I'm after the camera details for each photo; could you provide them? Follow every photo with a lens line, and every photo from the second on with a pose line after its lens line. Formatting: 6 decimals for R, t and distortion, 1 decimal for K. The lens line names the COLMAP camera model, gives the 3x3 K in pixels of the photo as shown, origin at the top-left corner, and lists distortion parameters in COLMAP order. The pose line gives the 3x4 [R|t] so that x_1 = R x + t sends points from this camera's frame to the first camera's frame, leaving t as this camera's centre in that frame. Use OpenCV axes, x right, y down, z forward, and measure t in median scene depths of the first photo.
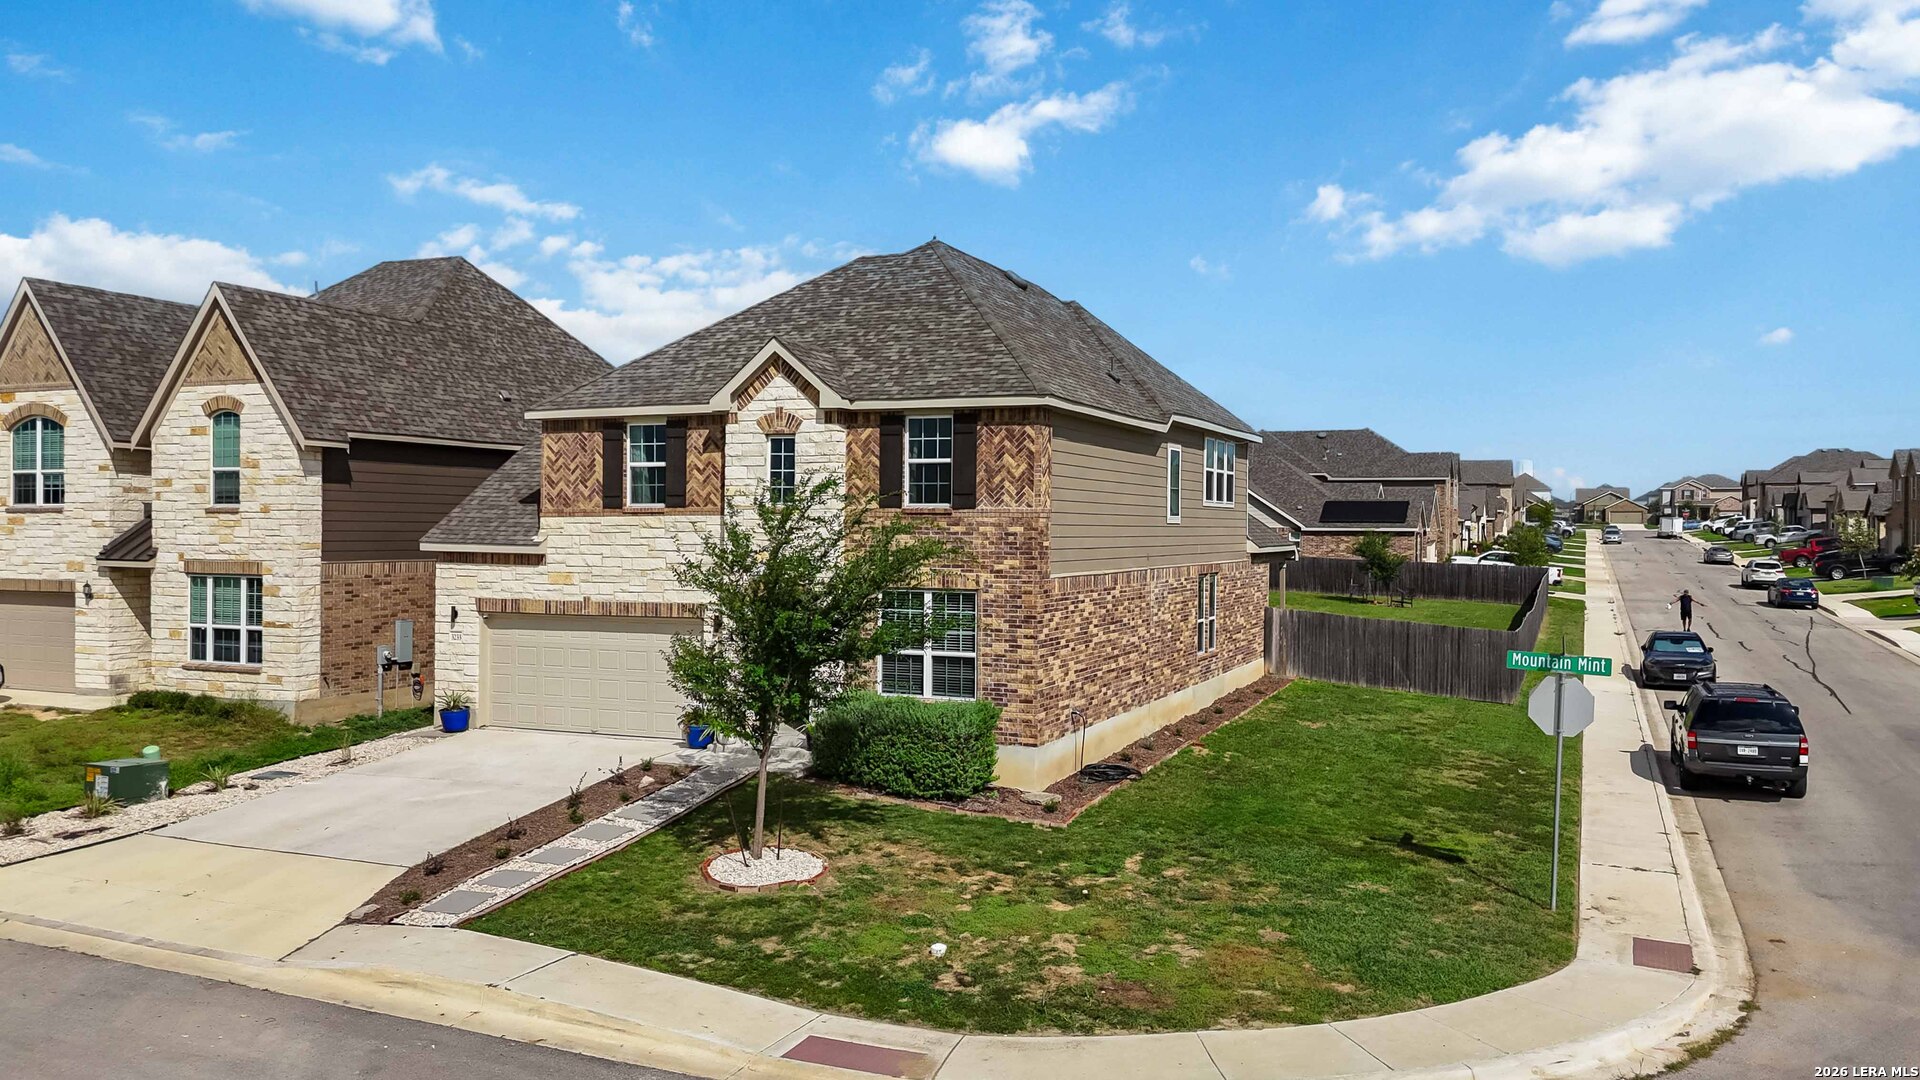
lens RADIAL K [[1419.6, 0, 967.5], [0, 1419.6, 535.5], [0, 0, 1]] dist [0.064121, -0.052191]
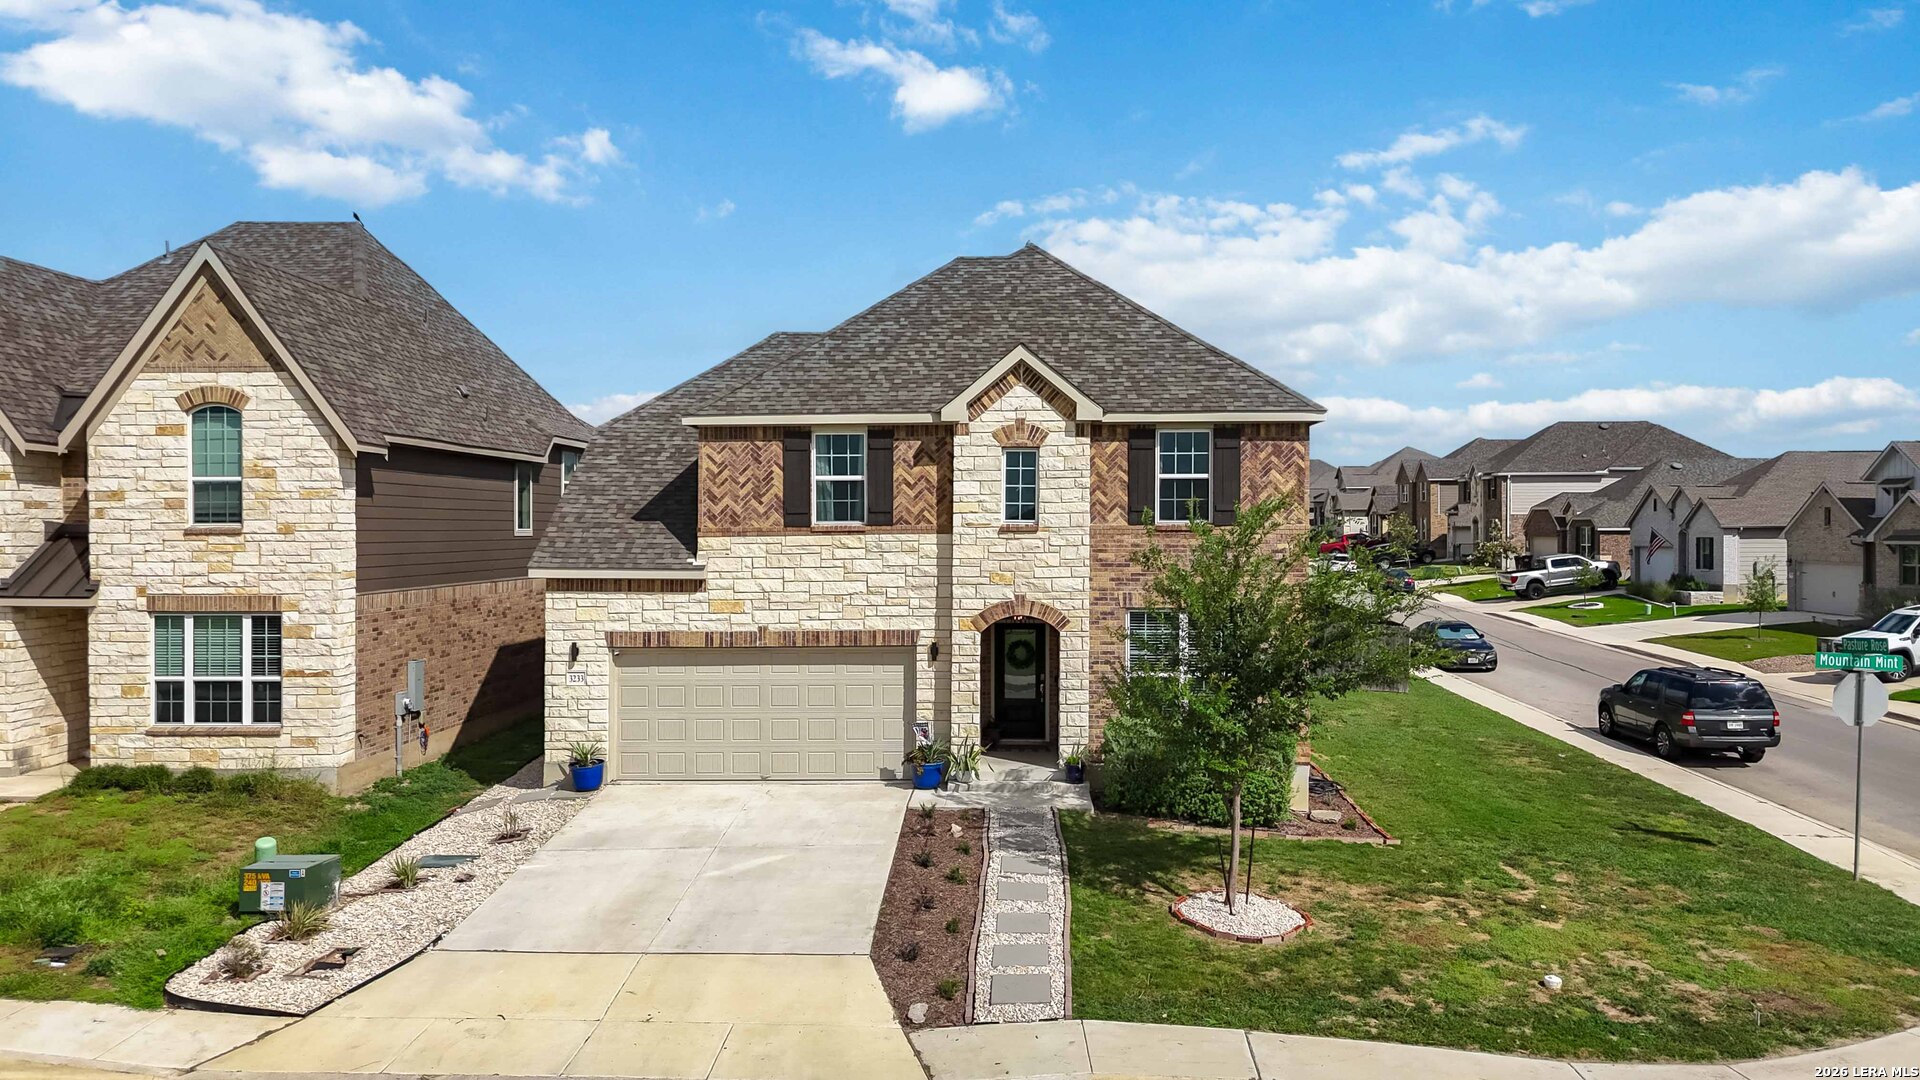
lens RADIAL K [[1419.6, 0, 967.5], [0, 1419.6, 535.5], [0, 0, 1]] dist [0.064121, -0.052191]
pose [[0.935573, -0.011951, 0.352931, -0.462290], [0.010209, 0.999925, 0.006798, -0.018584], [-0.352985, -0.002757, 0.935625, 0.130234]]
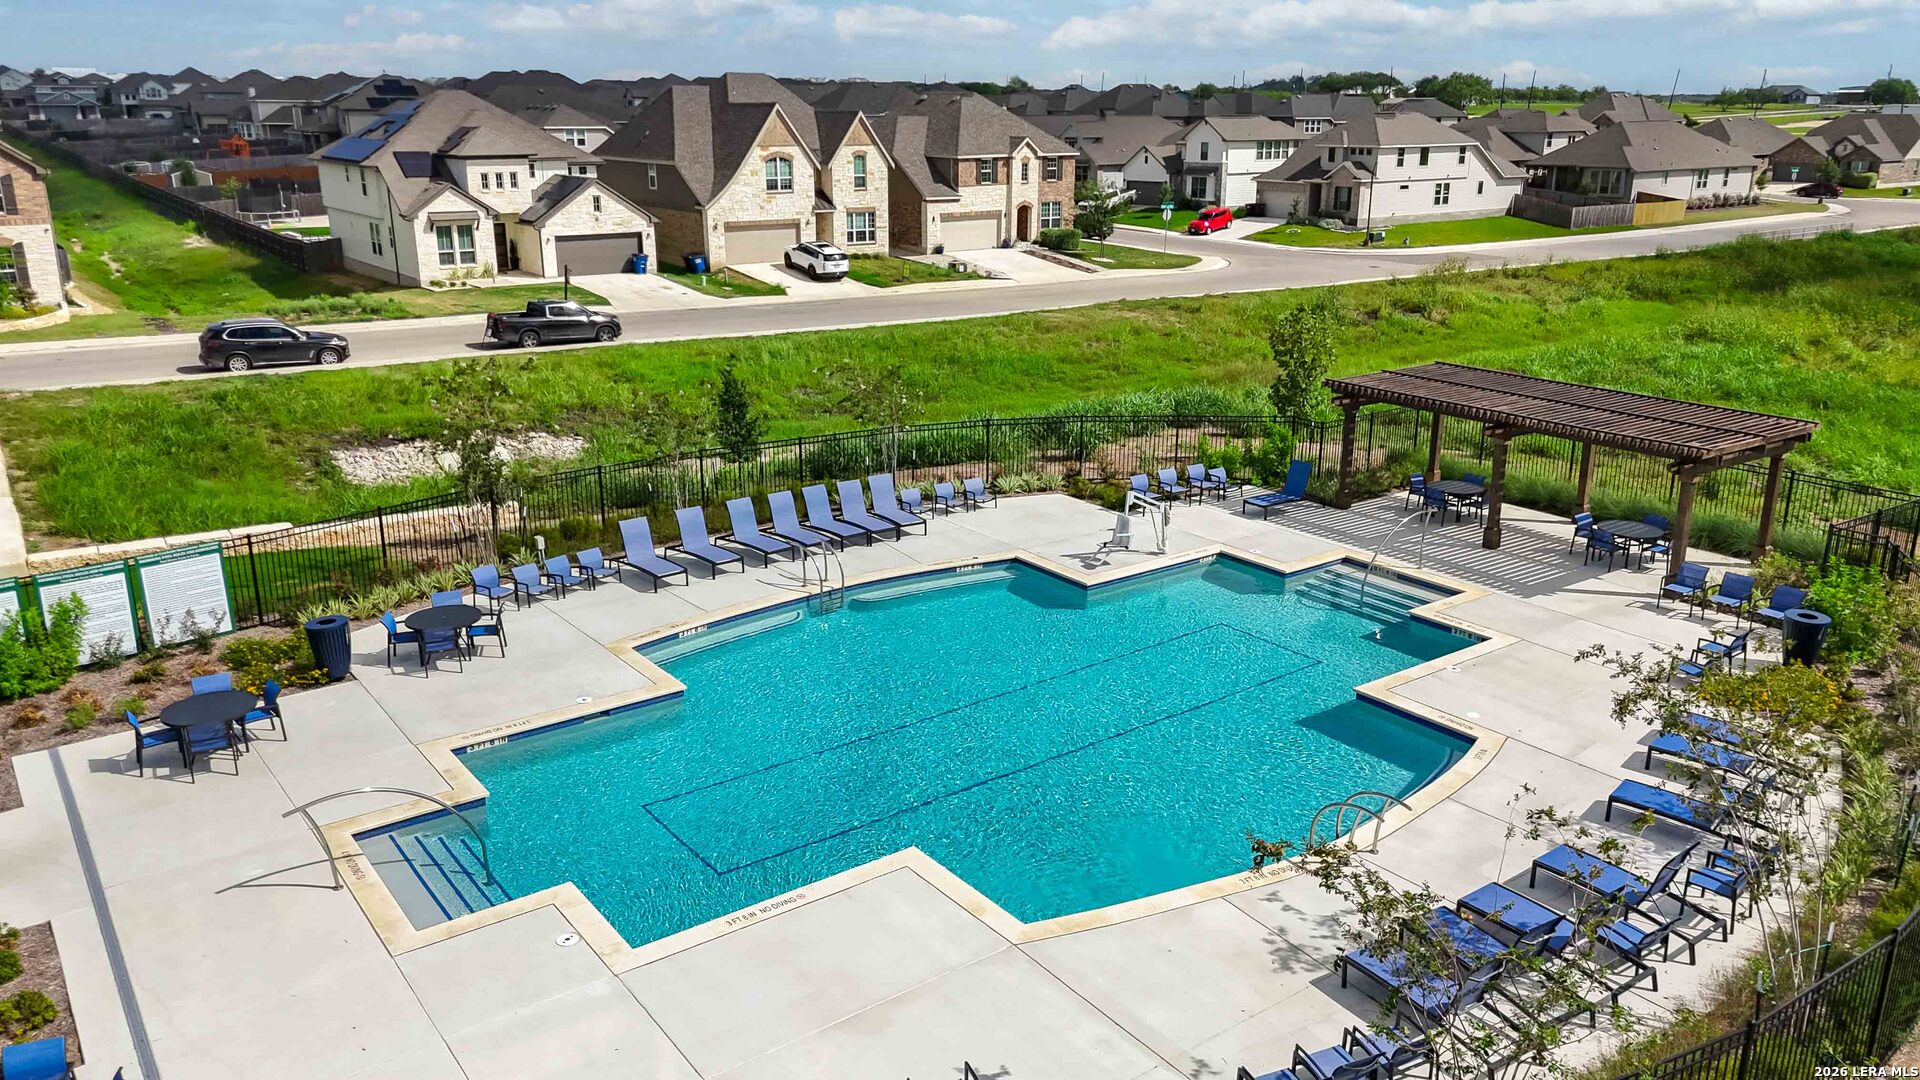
lens RADIAL K [[1419.6, 0, 967.5], [0, 1419.6, 535.5], [0, 0, 1]] dist [0.064121, -0.052191]
pose [[0.500352, -0.254482, 0.827579, -3.431746], [0.010657, 0.957568, 0.288011, -0.203742], [-0.865756, -0.135287, 0.481833, -0.808508]]
